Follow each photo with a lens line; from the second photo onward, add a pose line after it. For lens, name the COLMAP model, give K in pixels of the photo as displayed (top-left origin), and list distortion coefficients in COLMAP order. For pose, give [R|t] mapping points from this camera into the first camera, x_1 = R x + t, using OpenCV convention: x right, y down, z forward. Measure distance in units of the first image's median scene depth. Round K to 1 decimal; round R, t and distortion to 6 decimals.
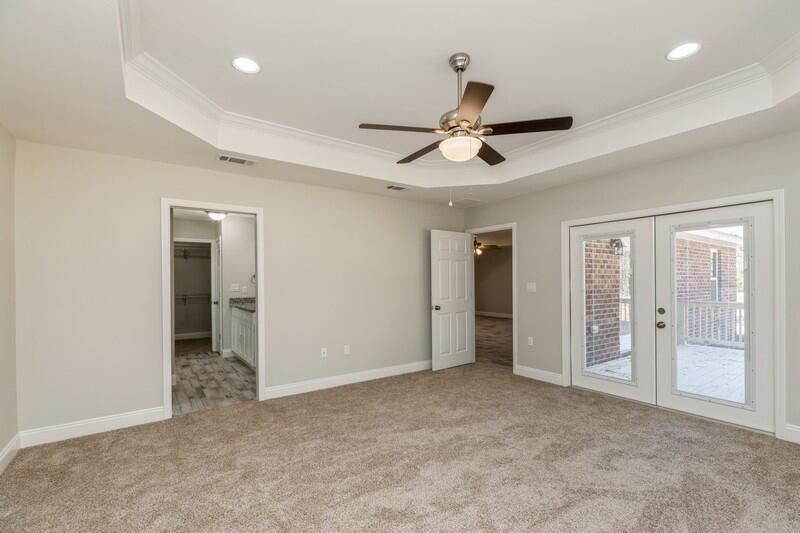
lens RADIAL K [[365.4, 0, 404.8], [0, 365.4, 282.7], [0, 0, 1]] dist [0.002437, 0.000062]
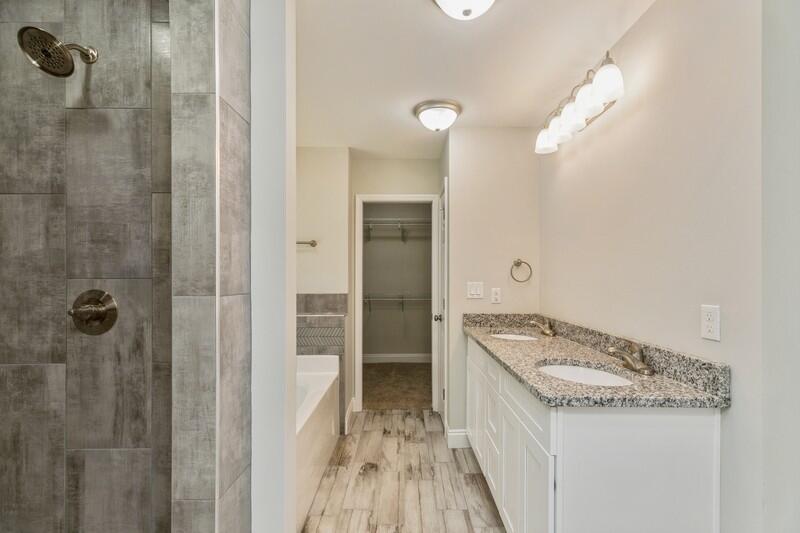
lens RADIAL K [[356.2, 0, 399.2], [0, 356.2, 279.6], [0, 0, 1]] dist [0.002473, 0.000013]
pose [[0.808900, 0.012170, -0.587821, -0.278144], [-0.010002, 0.999926, 0.006939, -0.000523], [0.587861, 0.000266, 0.808962, 0.583036]]
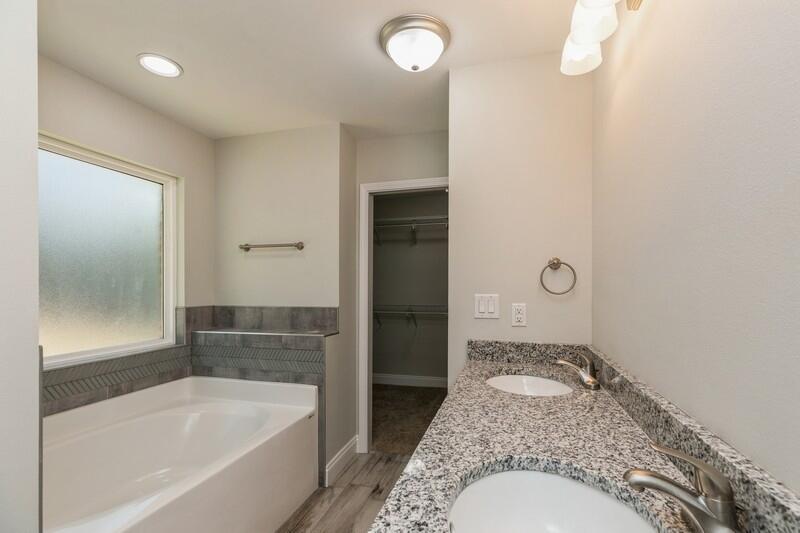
lens RADIAL K [[357.7, 0, 400.7], [0, 357.7, 286.1], [0, 0, 1]] dist [0.000483, 0.000061]
pose [[0.615936, 0.005996, -0.787773, -0.270474], [-0.007257, 0.999972, 0.001937, -0.001794], [0.787763, 0.004524, 0.615962, 0.742256]]
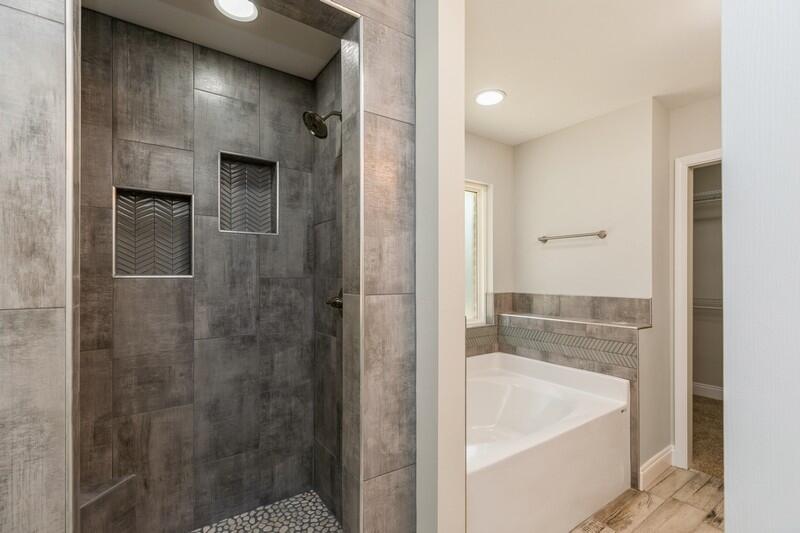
lens RADIAL K [[352.8, 0, 404.7], [0, 352.8, 273.4], [0, 0, 1]] dist [0.000840, -0.000061]
pose [[-0.011078, 0.002172, -0.999936, -0.265042], [-0.003844, 0.999990, 0.002215, -0.002411], [0.999931, 0.003869, -0.011070, 0.688726]]
